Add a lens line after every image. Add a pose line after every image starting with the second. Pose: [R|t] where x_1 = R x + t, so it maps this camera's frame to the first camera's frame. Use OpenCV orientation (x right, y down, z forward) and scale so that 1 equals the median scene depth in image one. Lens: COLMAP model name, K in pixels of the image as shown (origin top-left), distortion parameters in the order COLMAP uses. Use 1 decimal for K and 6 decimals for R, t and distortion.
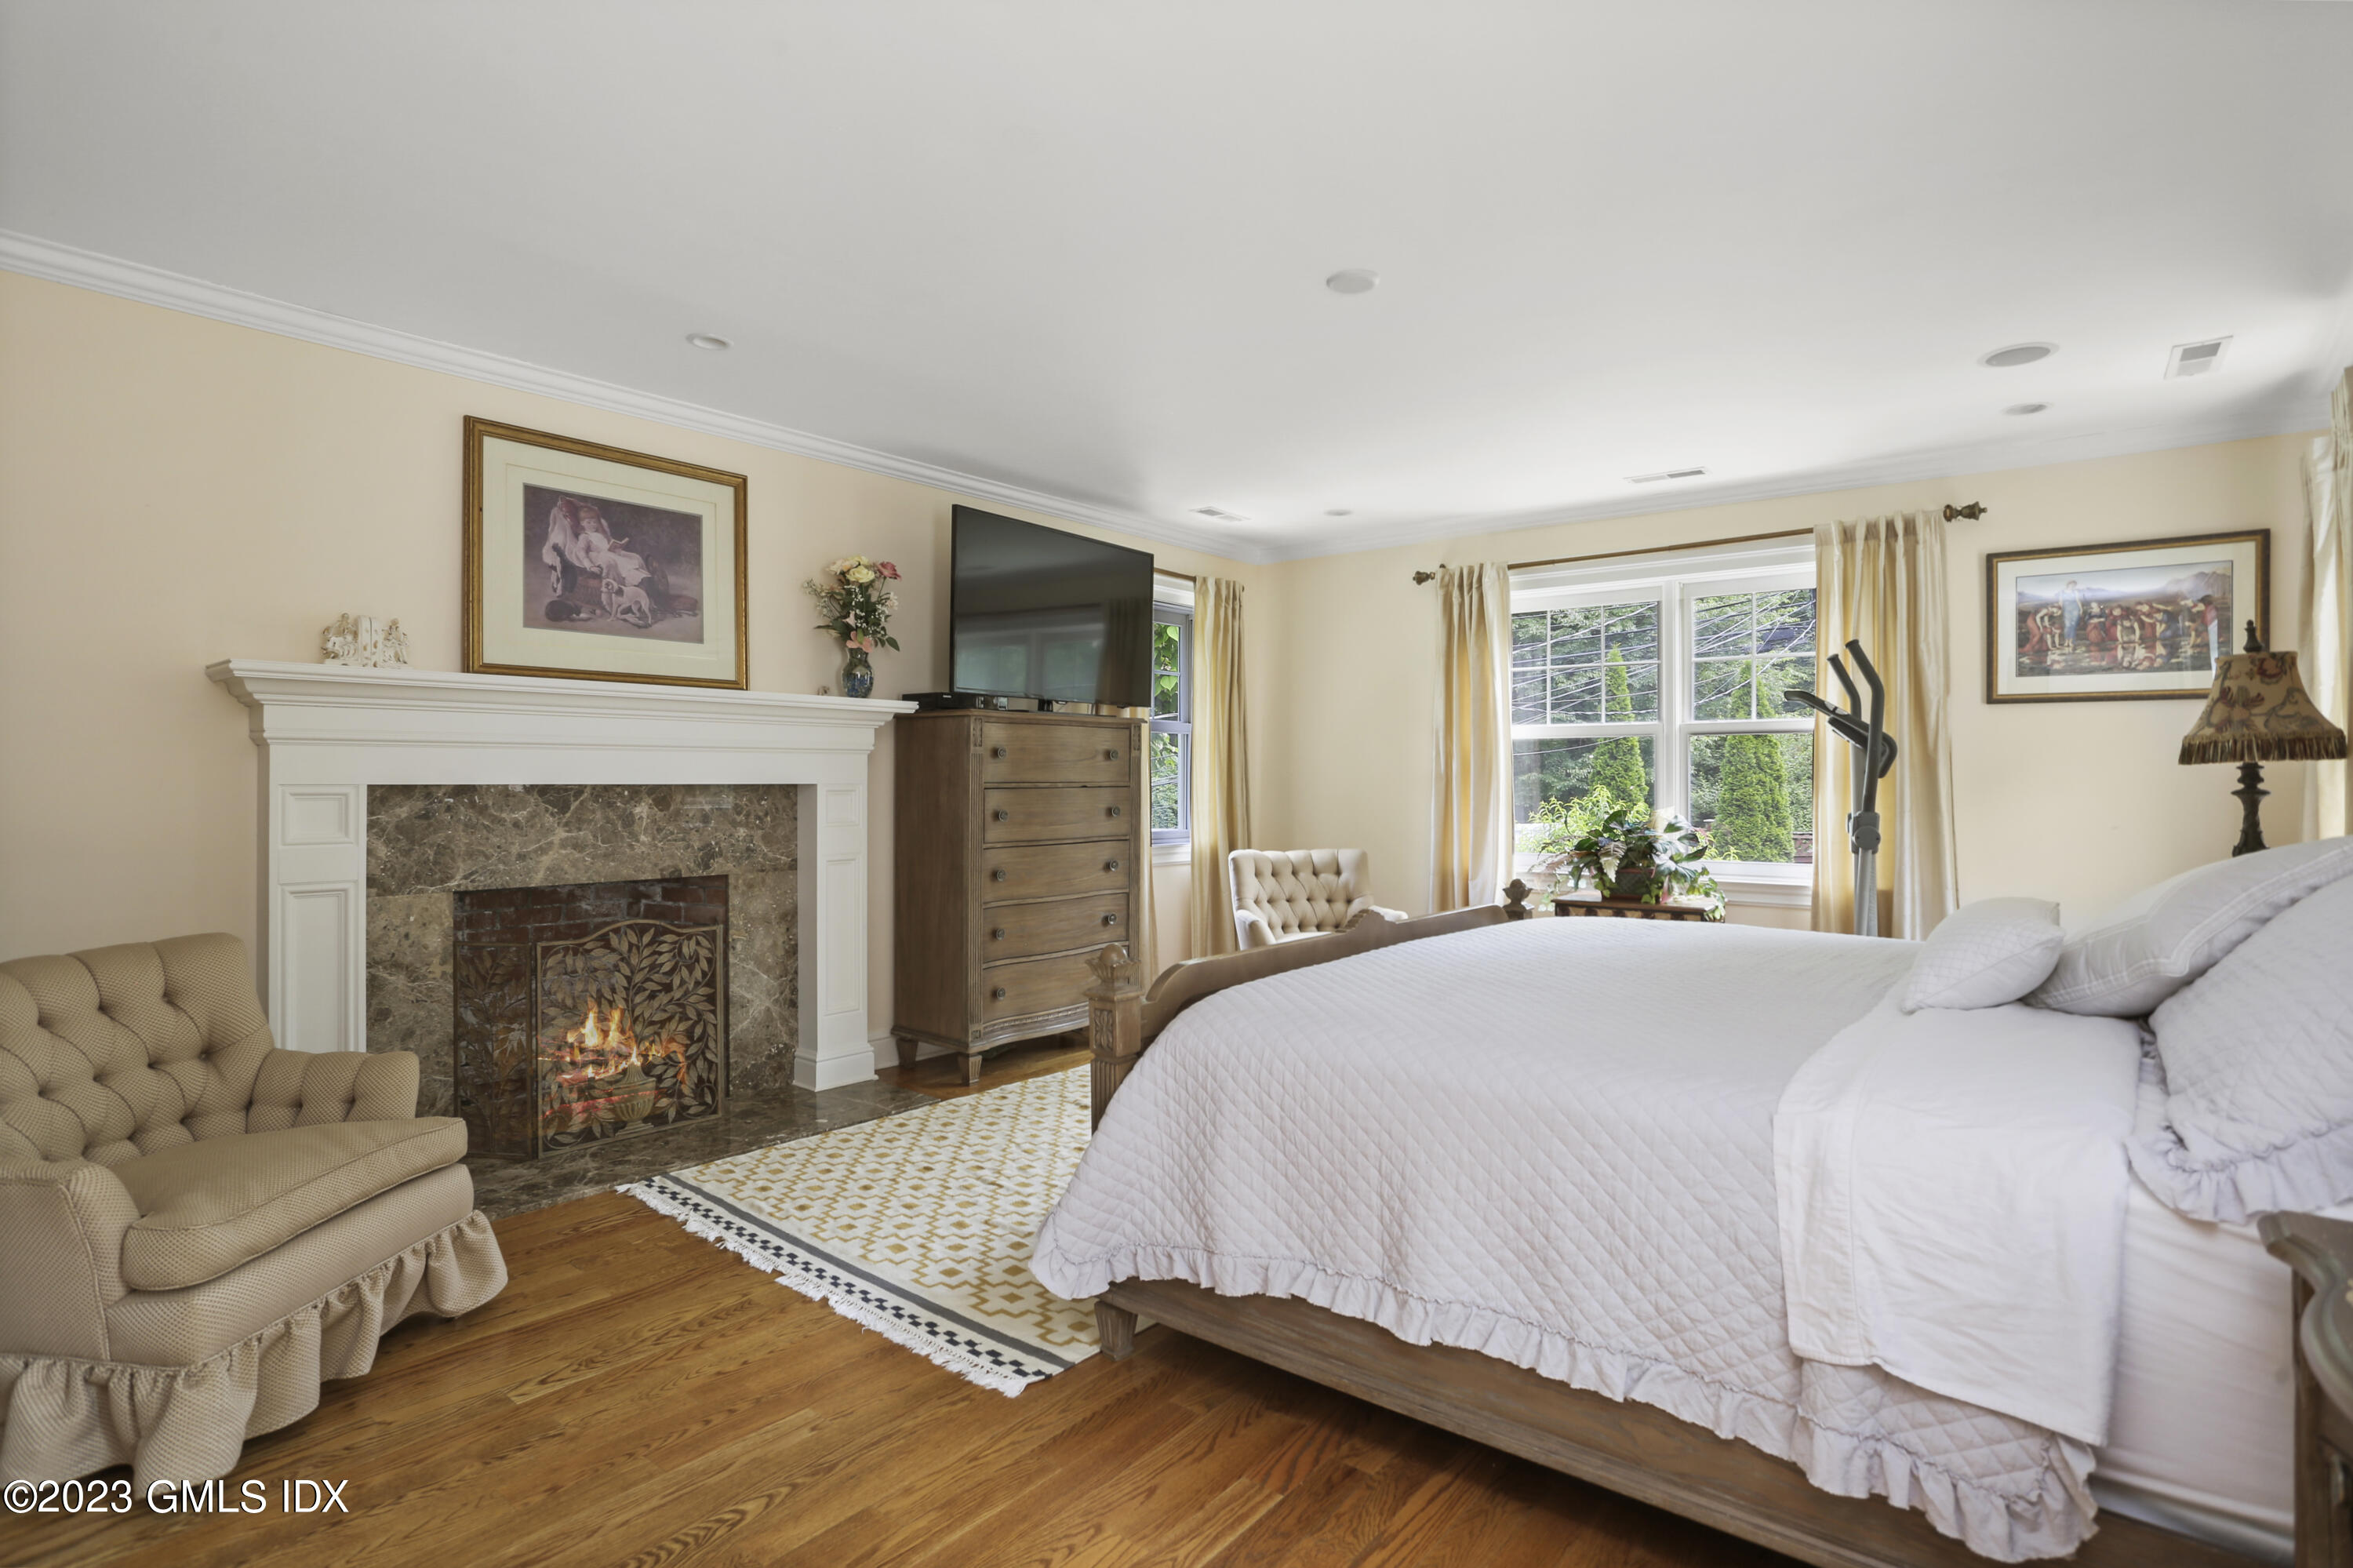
lens RADIAL K [[1158.6, 0, 1176.5], [0, 1158.6, 784.0], [0, 0, 1]] dist [-0.039540, 0.000647]
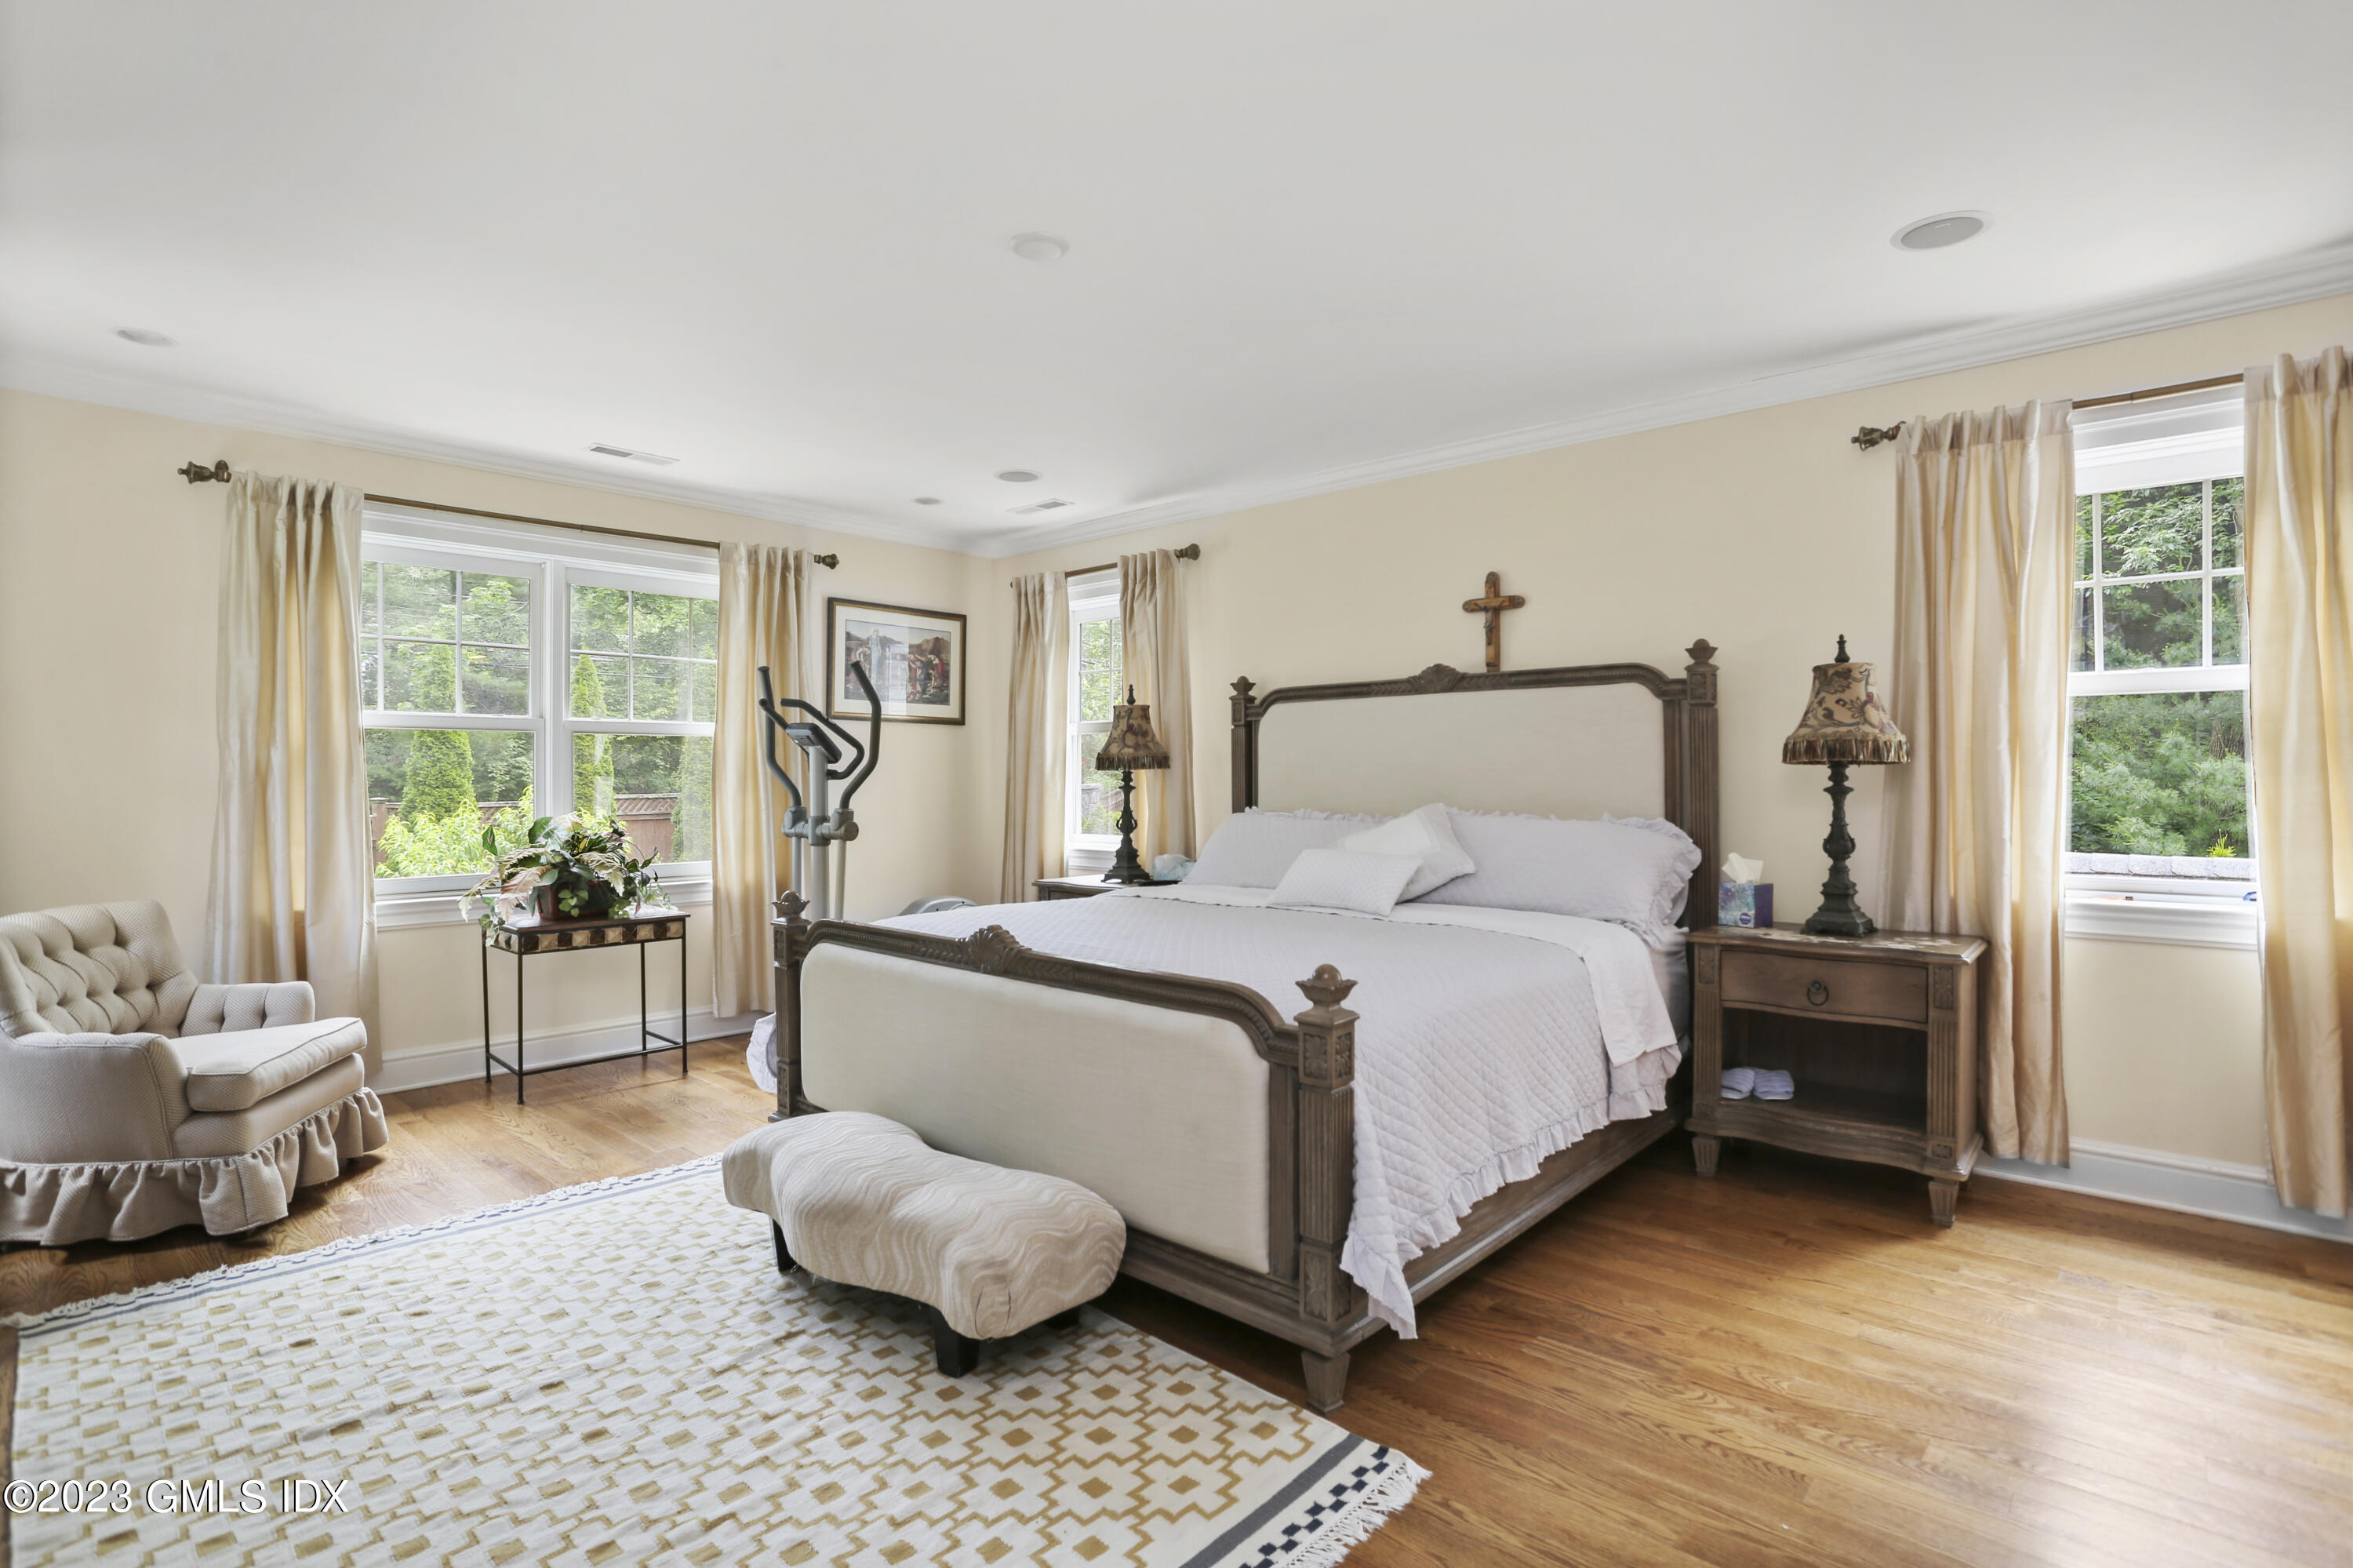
lens RADIAL K [[1146.7, 0, 1170.4], [0, 1146.7, 755.6], [0, 0, 1]] dist [-0.038745, 0.000437]
pose [[0.061893, 0.017081, 0.997937, -0.591557], [0.009396, 0.999799, -0.017696, -0.005315], [-0.998039, 0.010472, 0.061720, 0.648898]]
